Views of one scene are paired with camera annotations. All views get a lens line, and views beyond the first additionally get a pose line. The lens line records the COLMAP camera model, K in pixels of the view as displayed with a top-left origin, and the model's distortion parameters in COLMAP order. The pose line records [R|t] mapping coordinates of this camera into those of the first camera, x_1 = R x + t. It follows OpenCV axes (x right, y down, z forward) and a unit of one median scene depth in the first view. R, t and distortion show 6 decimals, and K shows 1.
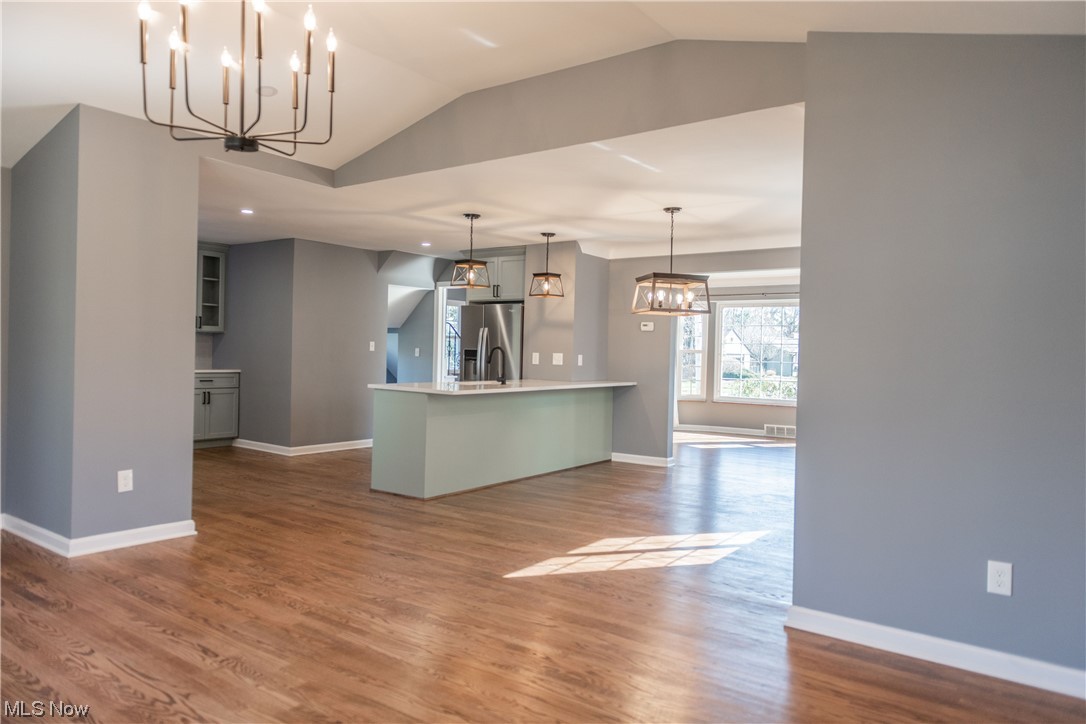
lens RADIAL K [[755.5, 0, 545.7], [0, 755.5, 357.6], [0, 0, 1]] dist [-0.000607, -0.001026]
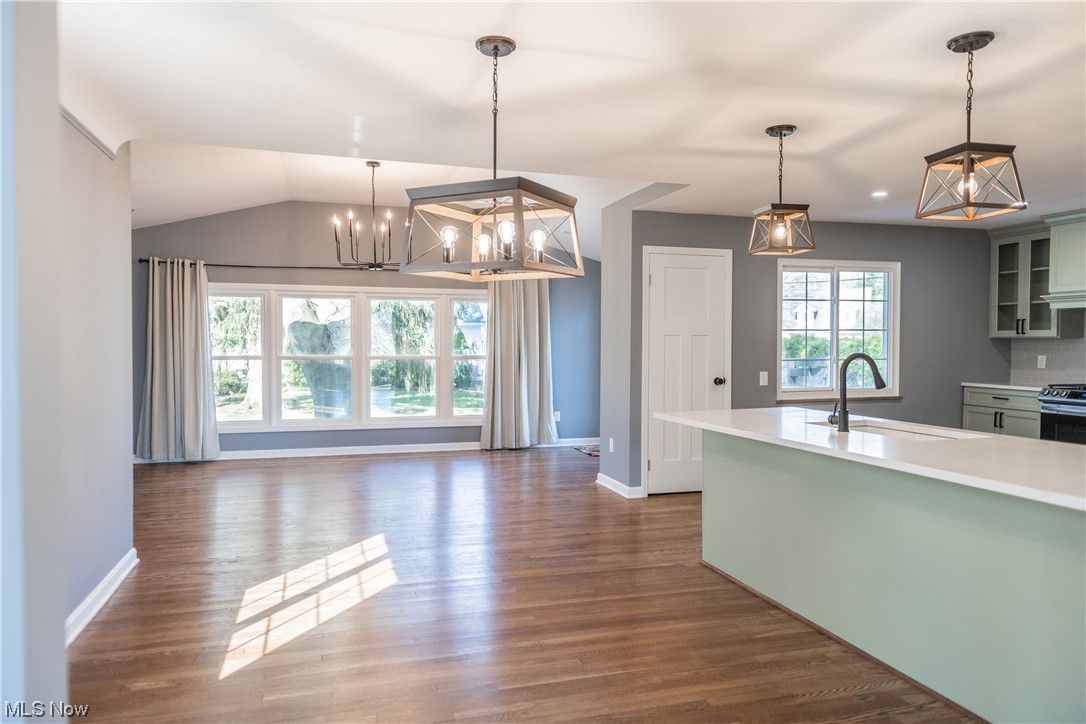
lens RADIAL K [[729.5, 0, 543.0], [0, 729.5, 362.0], [0, 0, 1]] dist [-0.002156, -0.001664]
pose [[-0.613983, -0.006127, -0.789295, 0.374401], [-0.020785, 0.999749, 0.008408, -0.007454], [0.789046, 0.021568, -0.613956, 0.982148]]
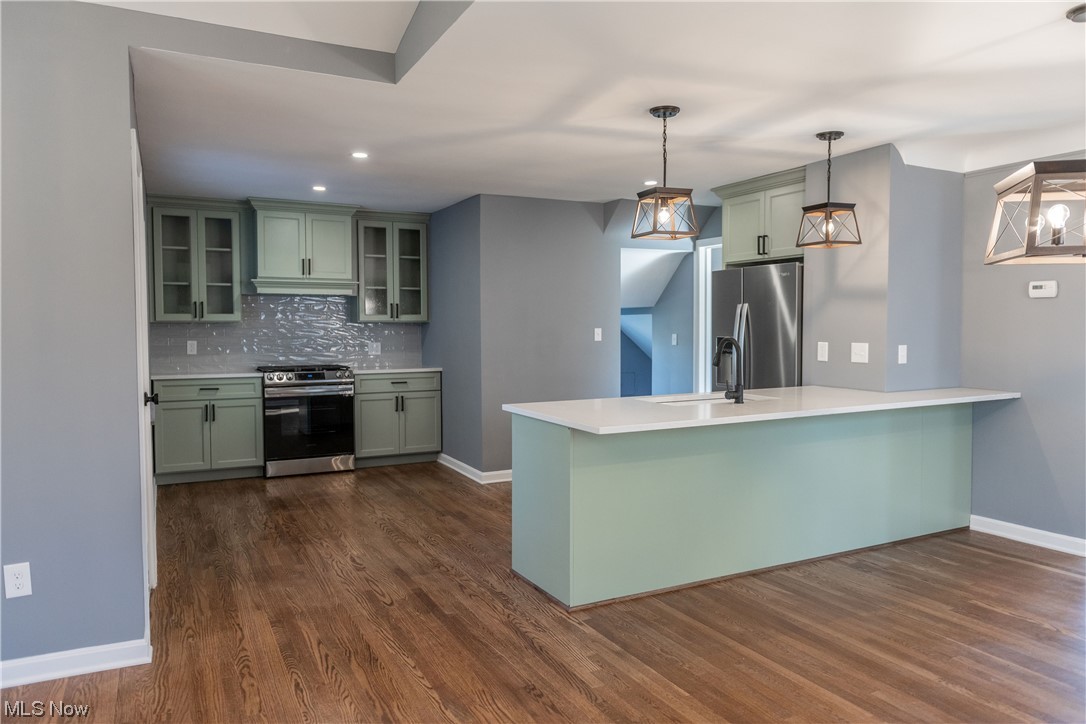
lens RADIAL K [[755.5, 0, 545.7], [0, 755.5, 357.6], [0, 0, 1]] dist [-0.000607, -0.001026]
pose [[0.886572, -0.007386, -0.462532, 0.069524], [0.023226, 0.999322, 0.028561, -0.016352], [0.462008, -0.036064, 0.886142, 0.364284]]
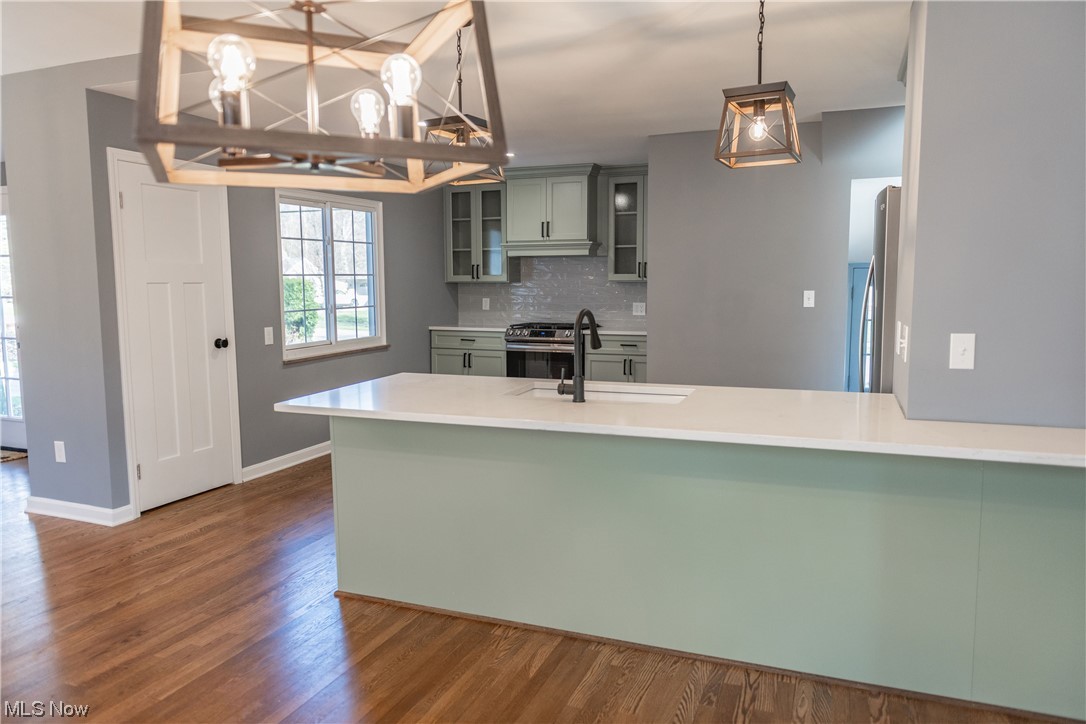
lens RADIAL K [[740.7, 0, 544.8], [0, 740.7, 359.4], [0, 0, 1]] dist [-0.000995, -0.002482]
pose [[0.235580, 0.076478, -0.968841, 0.288015], [0.006754, 0.996746, 0.080323, -0.017606], [0.971832, -0.025466, 0.234297, 0.767863]]
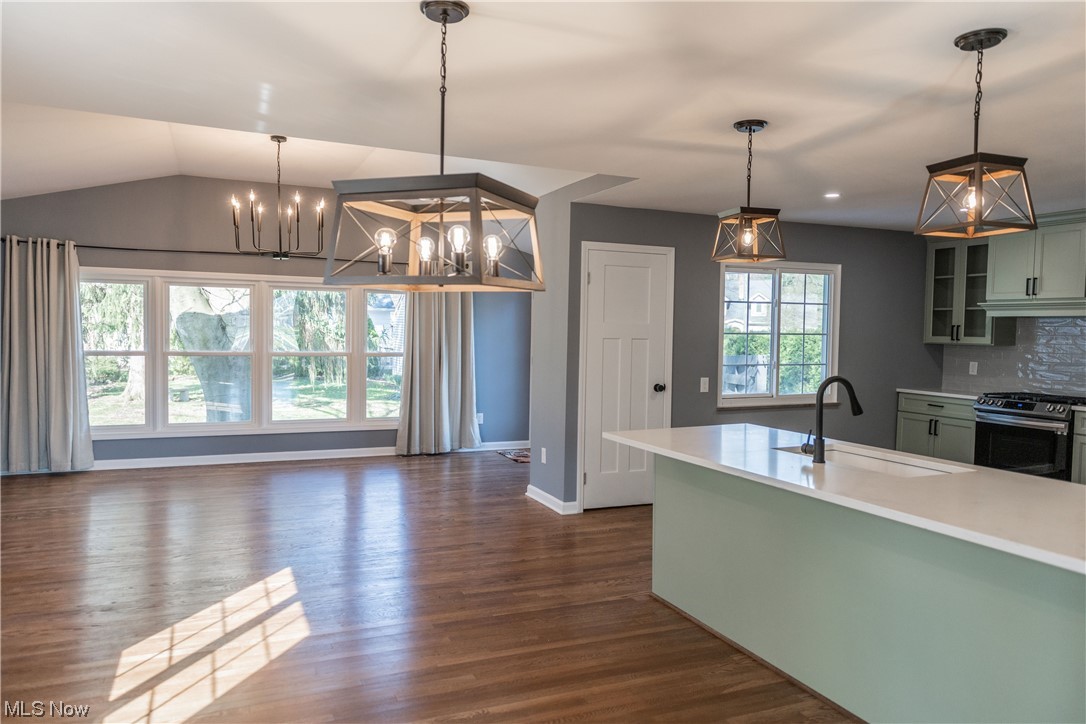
lens RADIAL K [[751.2, 0, 543.7], [0, 751.2, 361.2], [0, 0, 1]] dist [-0.001755, -0.001648]
pose [[-0.515113, 0.002320, -0.857119, 0.348712], [-0.033223, 0.999191, 0.022671, -0.024045], [0.856478, 0.040154, -0.514619, 0.940091]]
